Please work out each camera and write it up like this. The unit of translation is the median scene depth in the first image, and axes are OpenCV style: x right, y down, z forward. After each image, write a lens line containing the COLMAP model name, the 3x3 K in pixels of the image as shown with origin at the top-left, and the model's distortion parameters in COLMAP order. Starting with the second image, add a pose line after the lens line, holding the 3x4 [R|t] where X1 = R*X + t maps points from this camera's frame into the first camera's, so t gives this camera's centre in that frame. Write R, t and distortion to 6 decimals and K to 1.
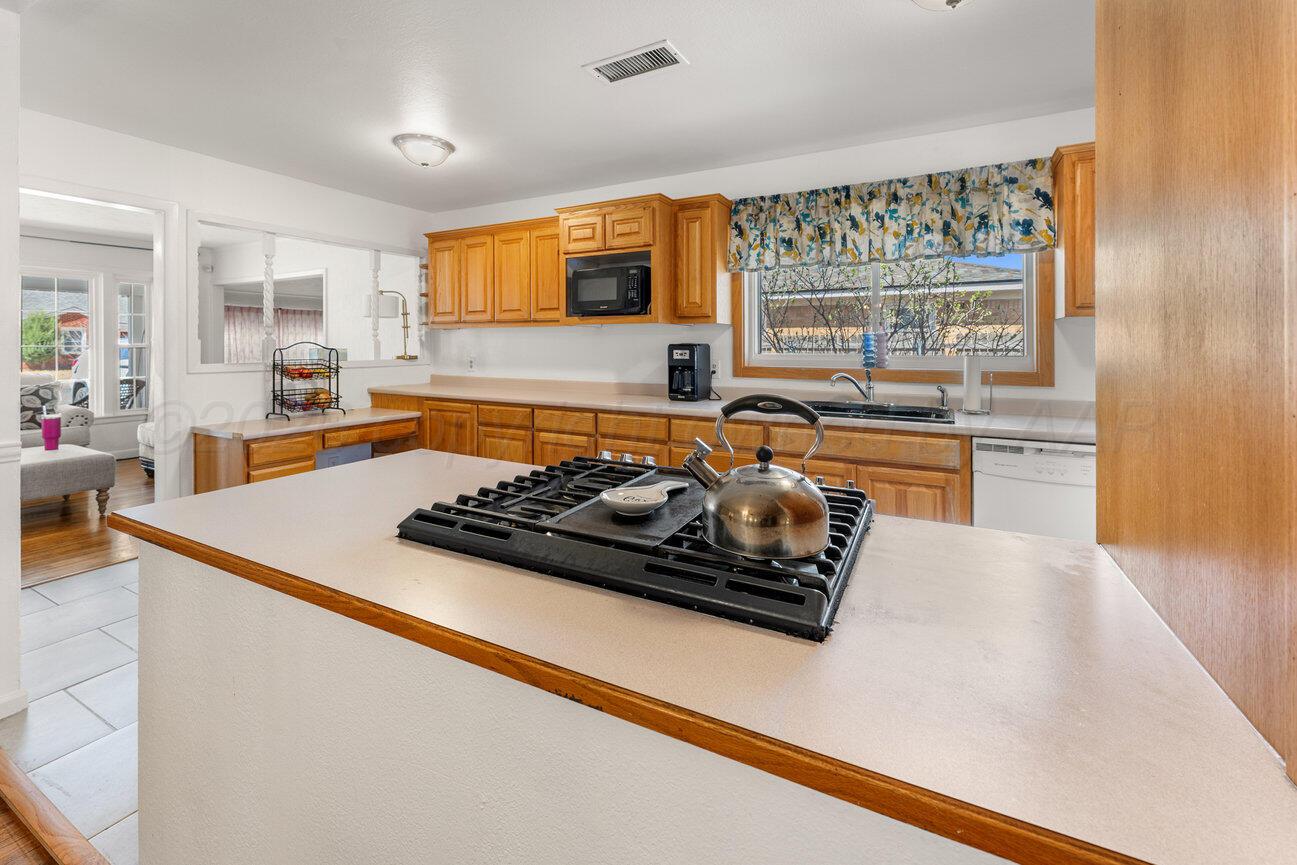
lens RADIAL K [[541.4, 0, 649.1], [0, 541.4, 340.9], [0, 0, 1]] dist [-0.001419, -0.000073]
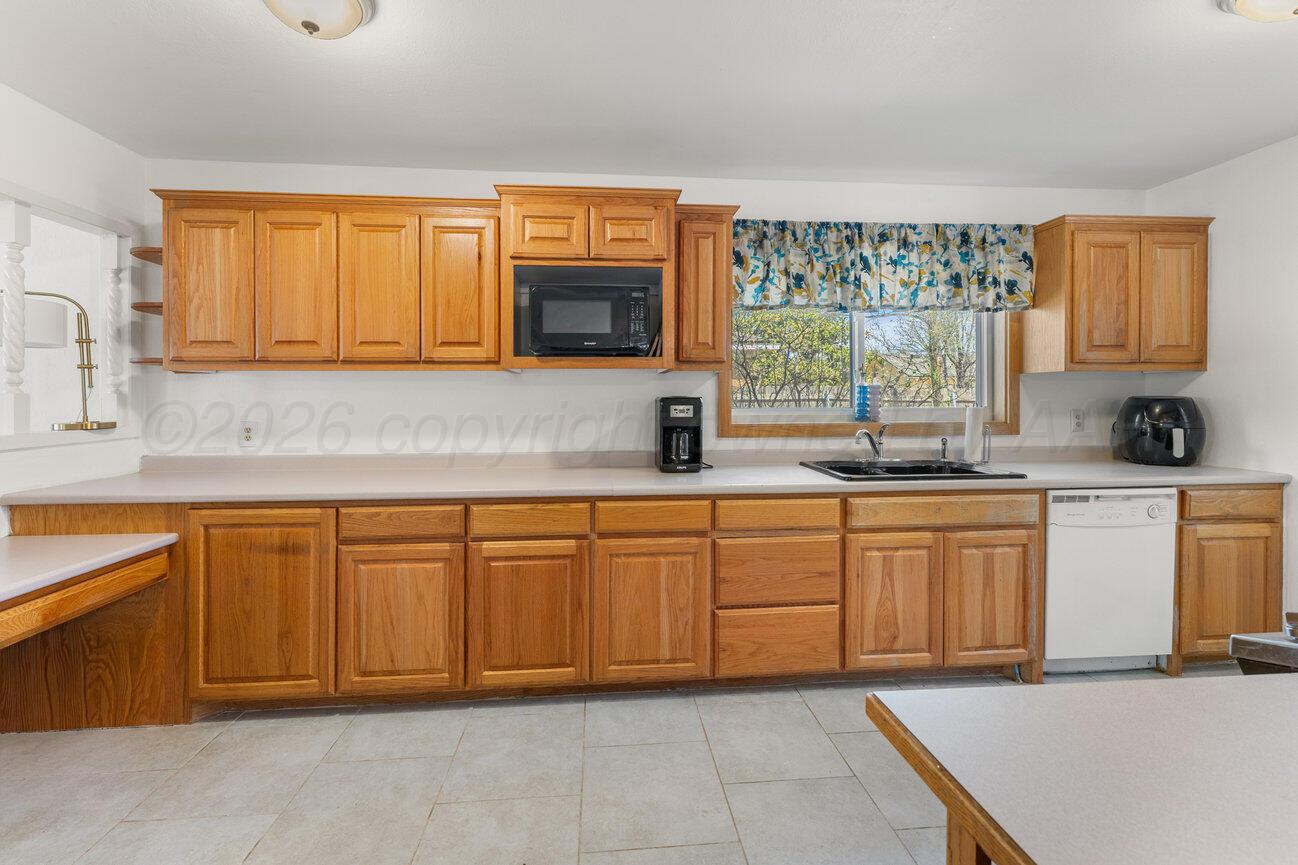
lens RADIAL K [[530.0, 0, 645.7], [0, 530.0, 390.5], [0, 0, 1]] dist [0.000394, -0.000352]
pose [[0.840128, 0.001410, 0.542386, -0.393661], [0.000573, 0.999994, -0.003487, -0.001282], [-0.542387, 0.003240, 0.840122, 0.416501]]
